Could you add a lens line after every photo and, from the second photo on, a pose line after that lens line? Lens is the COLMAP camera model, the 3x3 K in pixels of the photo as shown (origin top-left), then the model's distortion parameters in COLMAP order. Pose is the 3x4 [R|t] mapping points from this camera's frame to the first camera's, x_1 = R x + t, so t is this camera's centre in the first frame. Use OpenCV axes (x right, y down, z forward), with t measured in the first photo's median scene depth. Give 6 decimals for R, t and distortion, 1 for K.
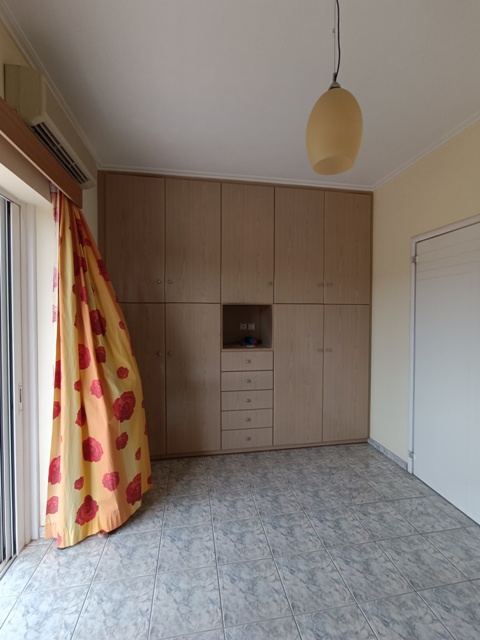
lens RADIAL K [[283.2, 0, 240.0], [0, 283.2, 320.0], [0, 0, 1]] dist [0.041217, 0.000205]
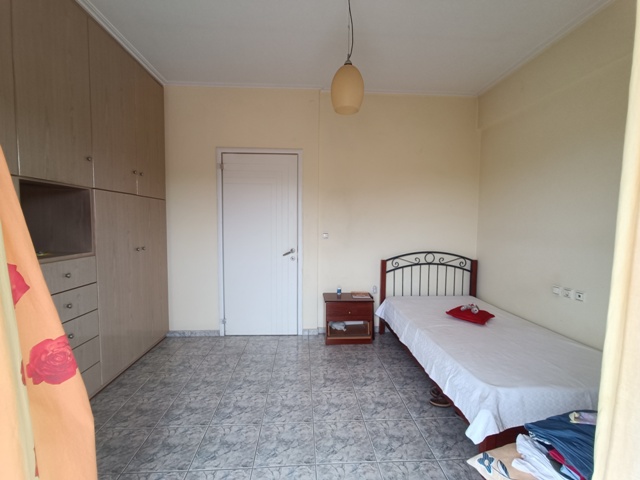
lens RADIAL K [[280.6, 0, 320.0], [0, 280.6, 240.0], [0, 0, 1]] dist [-0.069137, 0.000159]
pose [[0.118008, -0.053481, 0.991572, -0.531400], [0.012367, 0.998550, 0.052385, 0.049892], [-0.992936, 0.006081, 0.118498, 0.427224]]
